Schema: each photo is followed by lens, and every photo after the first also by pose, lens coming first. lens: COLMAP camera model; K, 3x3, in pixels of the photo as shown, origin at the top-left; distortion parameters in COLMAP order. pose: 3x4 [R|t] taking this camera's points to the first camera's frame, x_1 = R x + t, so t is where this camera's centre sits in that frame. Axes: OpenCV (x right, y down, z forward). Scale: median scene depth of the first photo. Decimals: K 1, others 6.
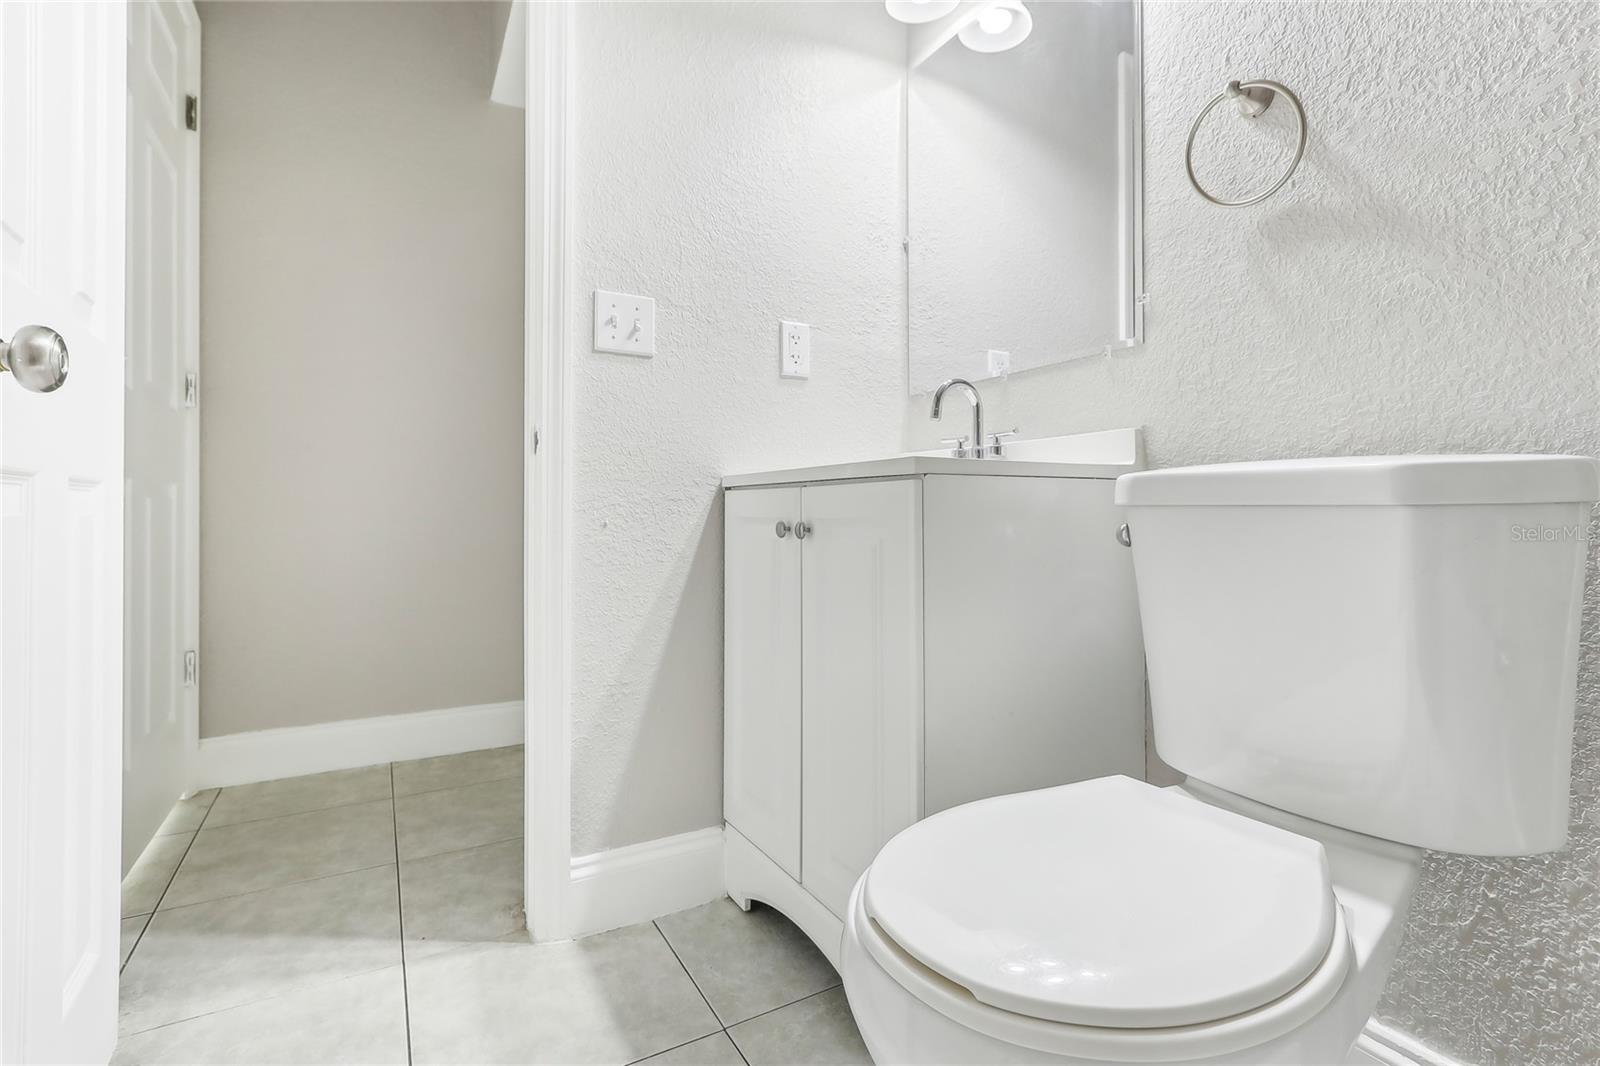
lens RADIAL K [[753.4, 0, 800.3], [0, 753.4, 522.0], [0, 0, 1]] dist [0.002195, 0.003175]
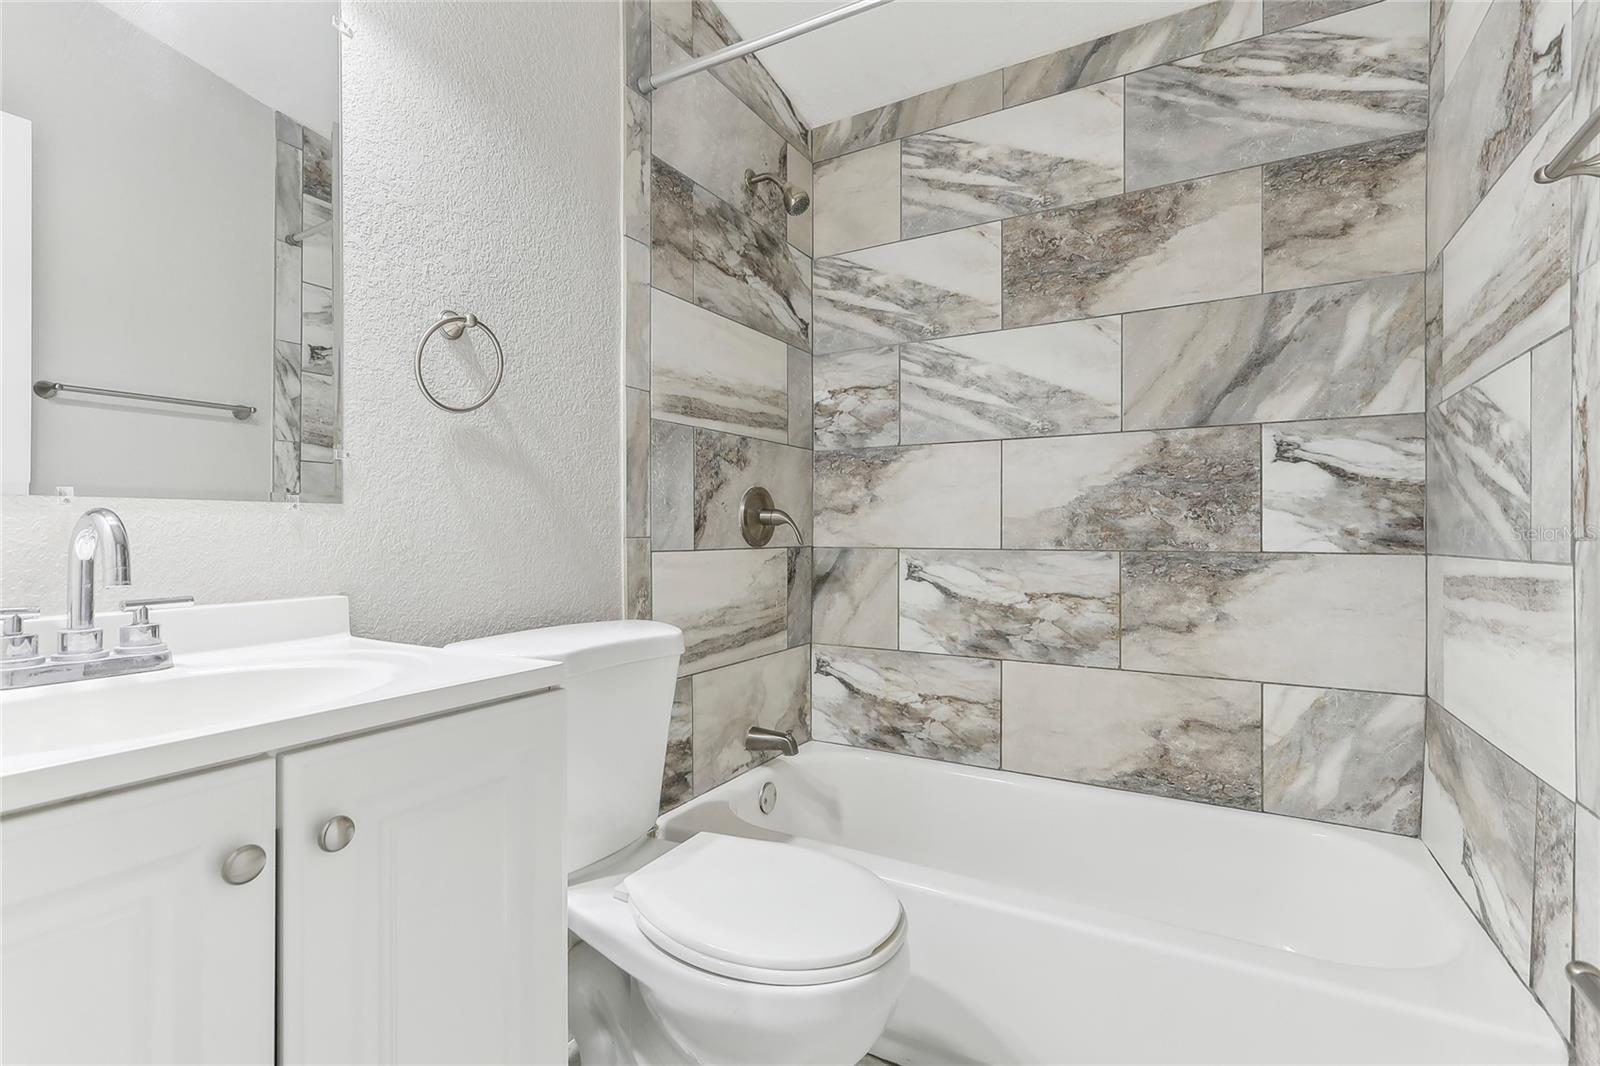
lens RADIAL K [[753.4, 0, 799.8], [0, 753.4, 533.1], [0, 0, 1]] dist [0.002195, 0.003175]
pose [[-0.505325, -0.001721, 0.862928, -0.679020], [0.002627, 0.999990, 0.003533, -0.220833], [-0.862925, 0.004052, -0.505315, 1.074851]]
